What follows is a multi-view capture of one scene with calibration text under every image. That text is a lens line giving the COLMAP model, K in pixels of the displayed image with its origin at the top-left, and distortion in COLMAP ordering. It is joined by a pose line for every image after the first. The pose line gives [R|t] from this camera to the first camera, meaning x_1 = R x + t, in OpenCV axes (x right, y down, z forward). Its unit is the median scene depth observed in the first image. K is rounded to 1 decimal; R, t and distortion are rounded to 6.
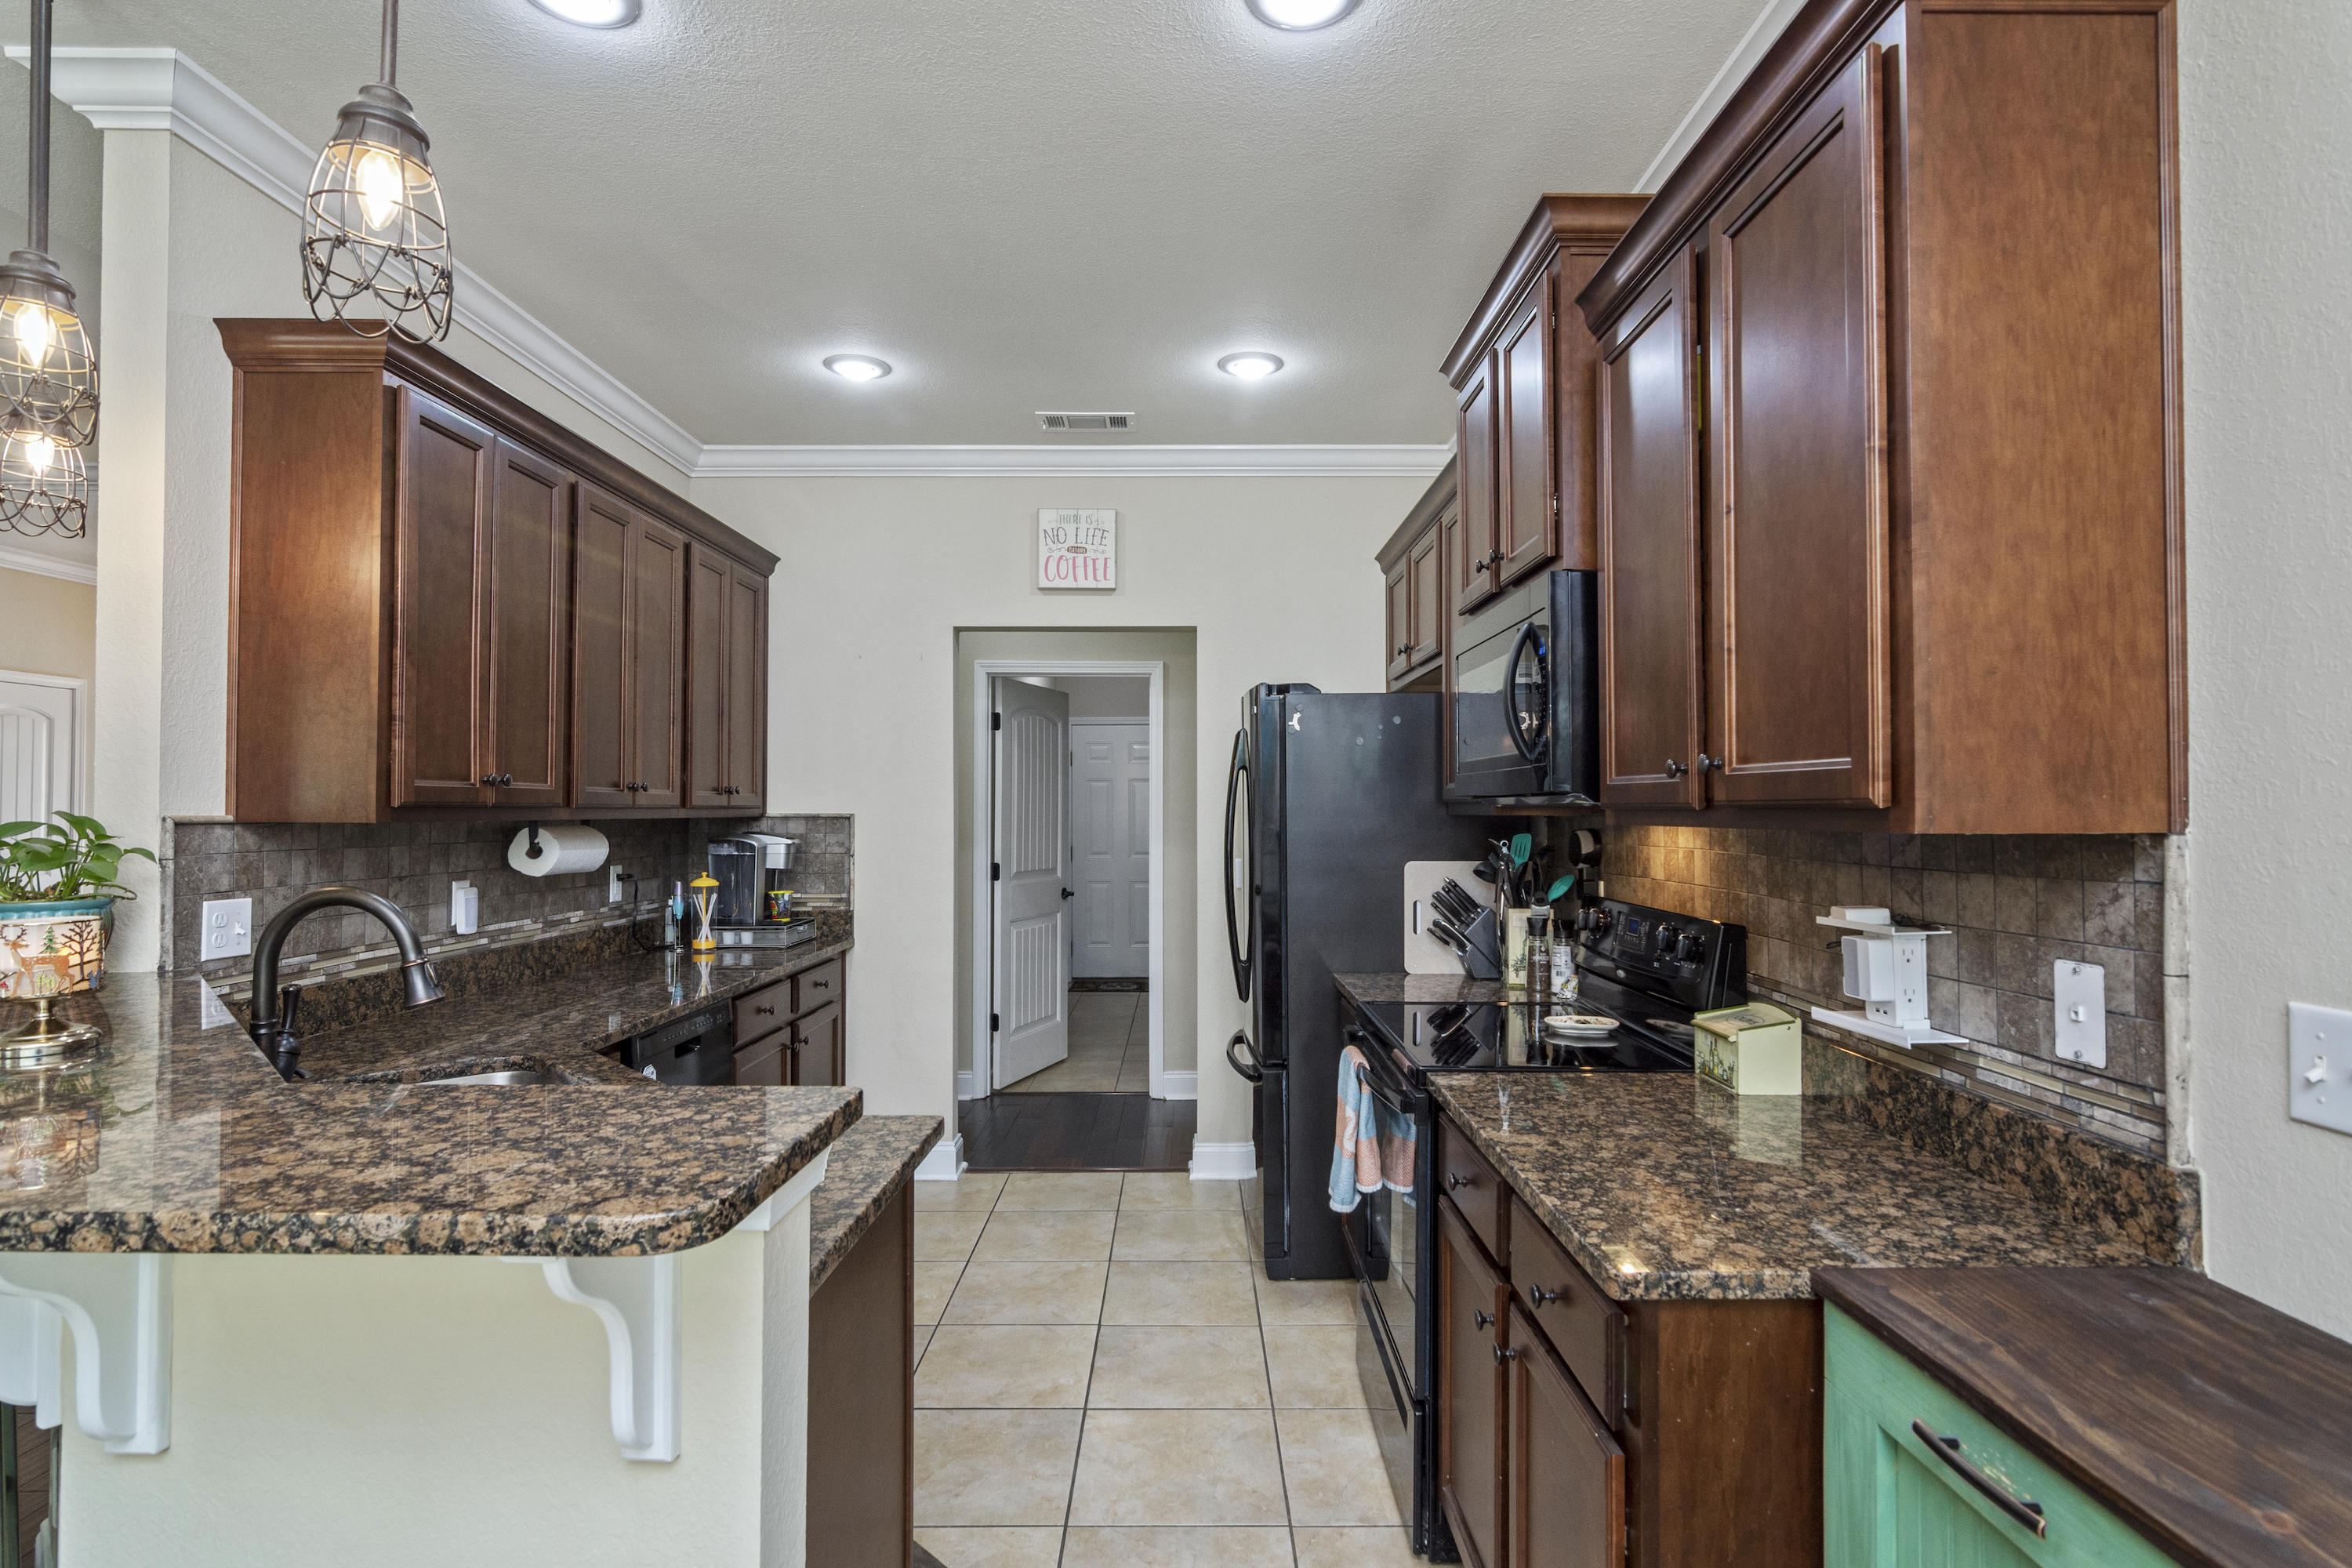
lens RADIAL K [[1207.8, 0, 1173.2], [0, 1207.8, 797.5], [0, 0, 1]] dist [0.001062, 0.001411]
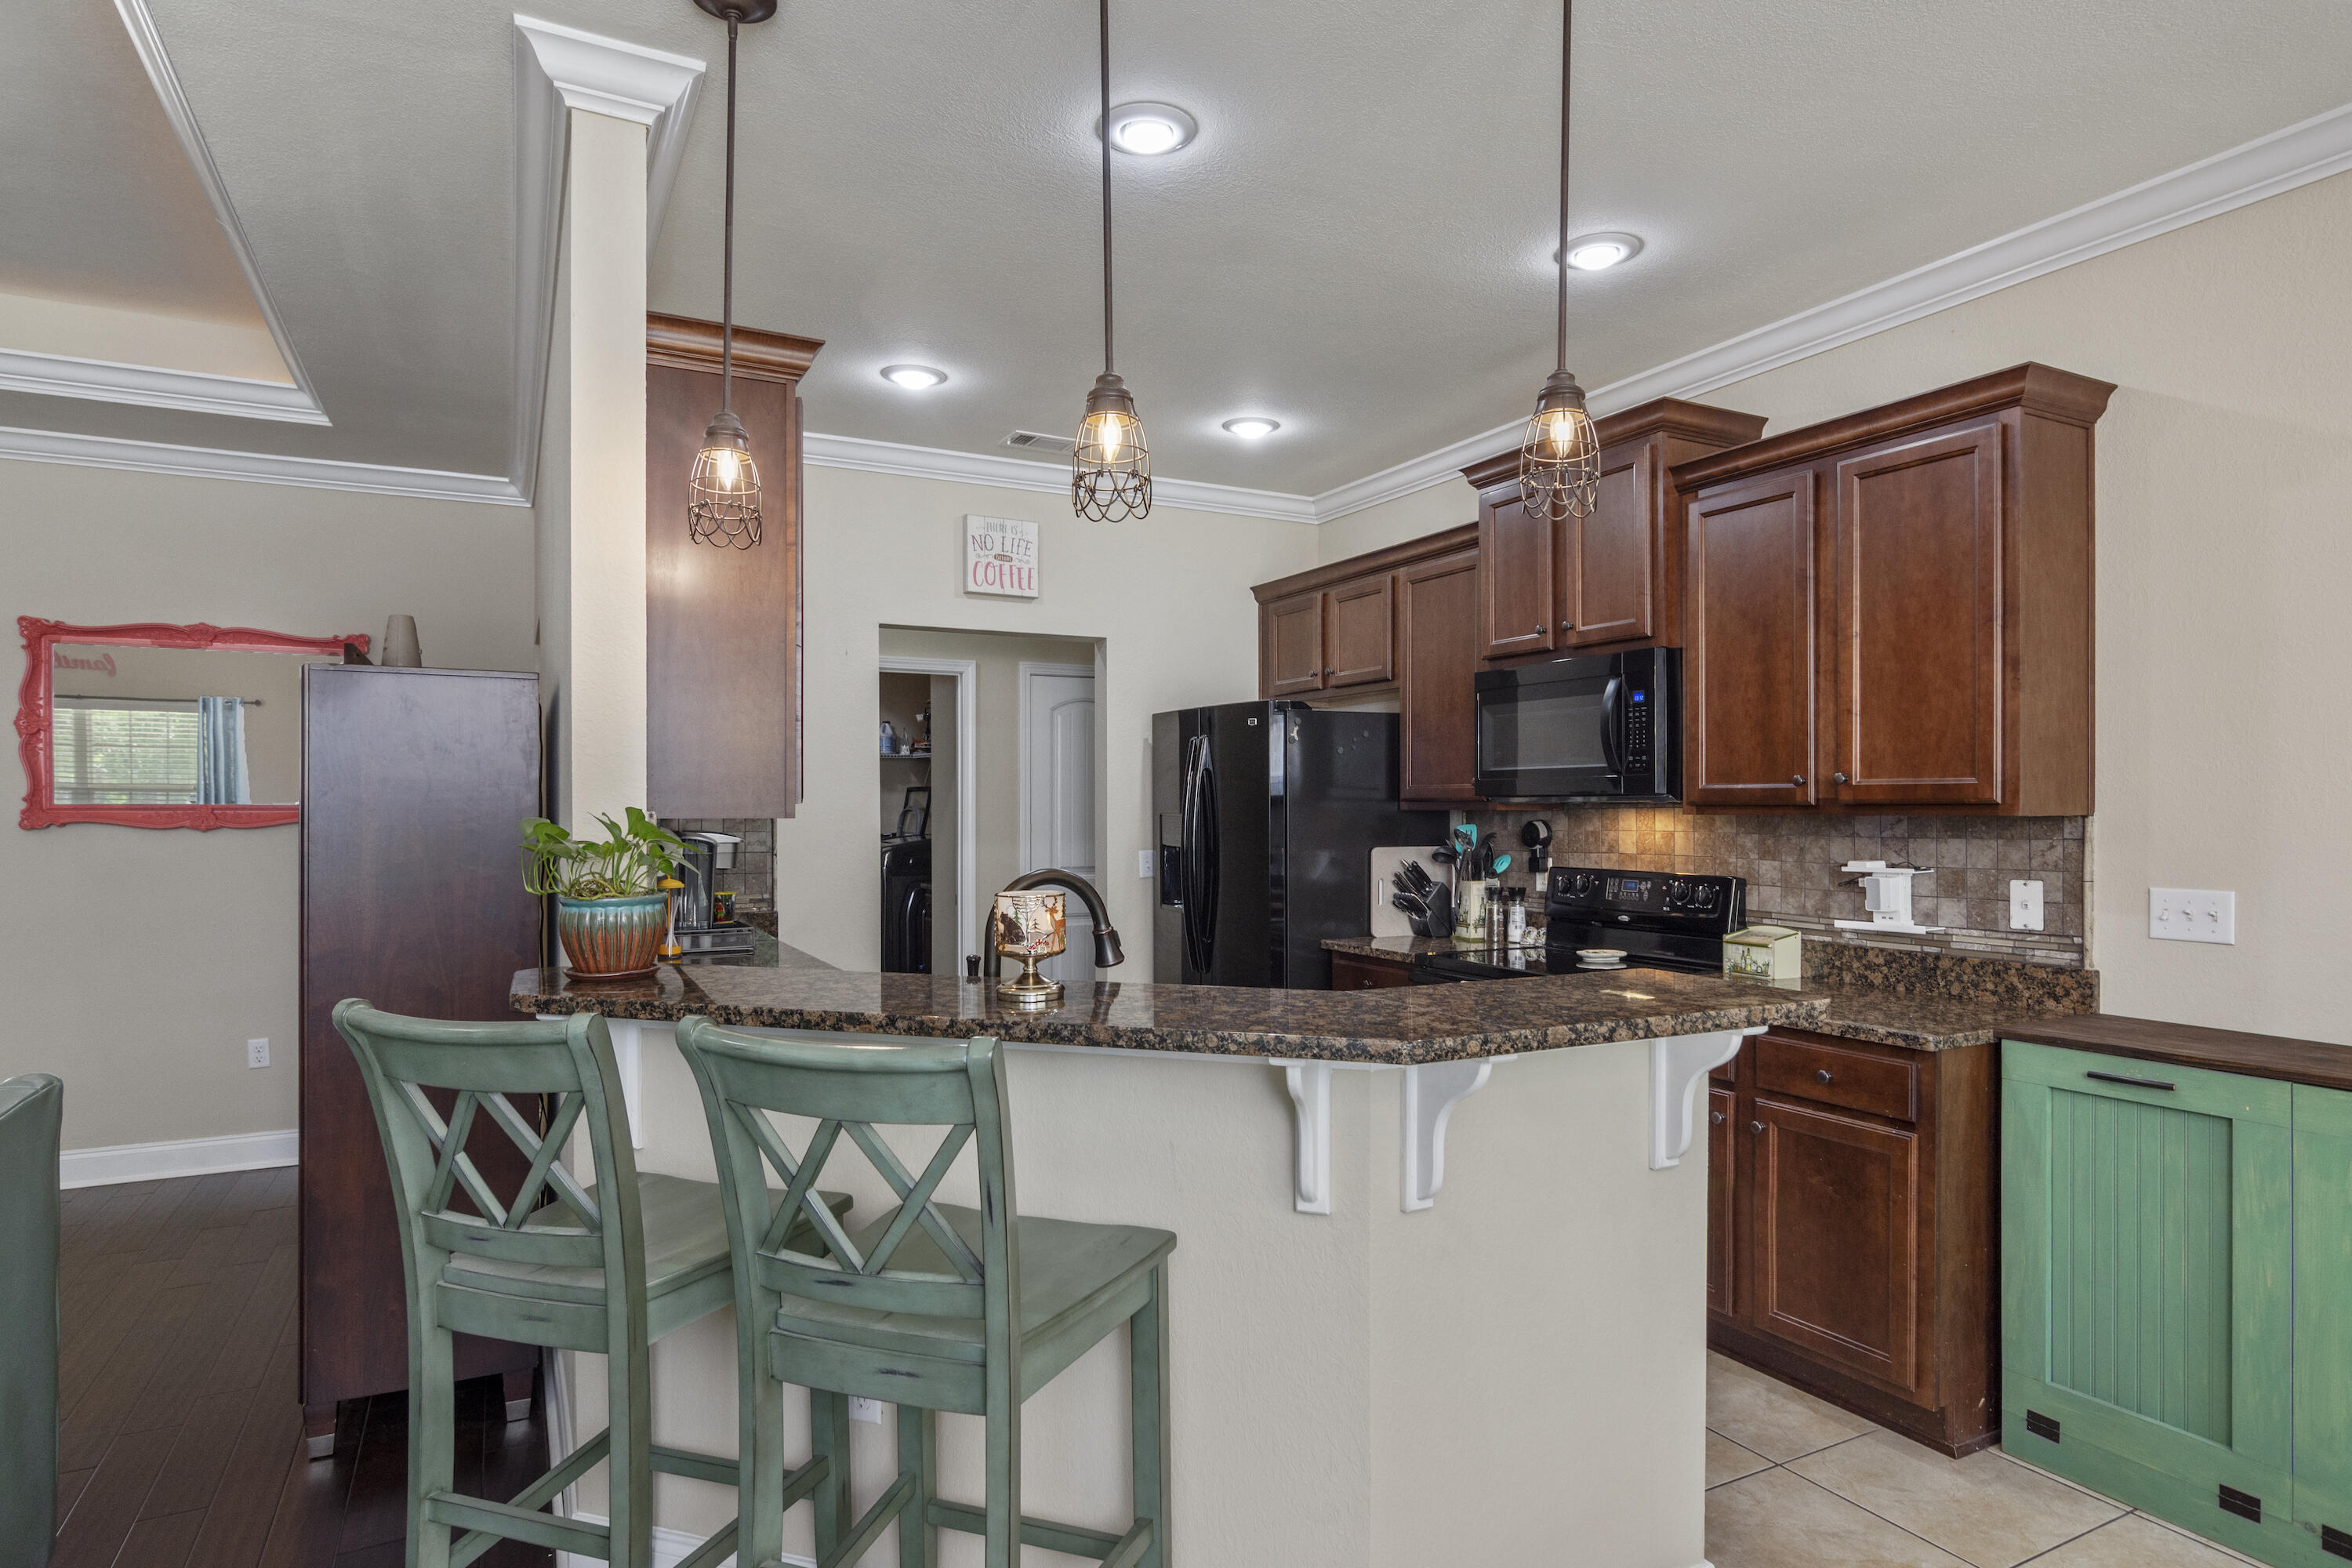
lens RADIAL K [[1333.4, 0, 1179.5], [0, 1333.4, 830.2], [0, 0, 1]] dist [-0.000397, -0.002690]
pose [[0.884703, -0.009007, 0.466068, -1.311986], [-0.003396, 0.999662, 0.025767, 0.000322], [-0.466142, -0.024379, 0.884374, -0.261519]]
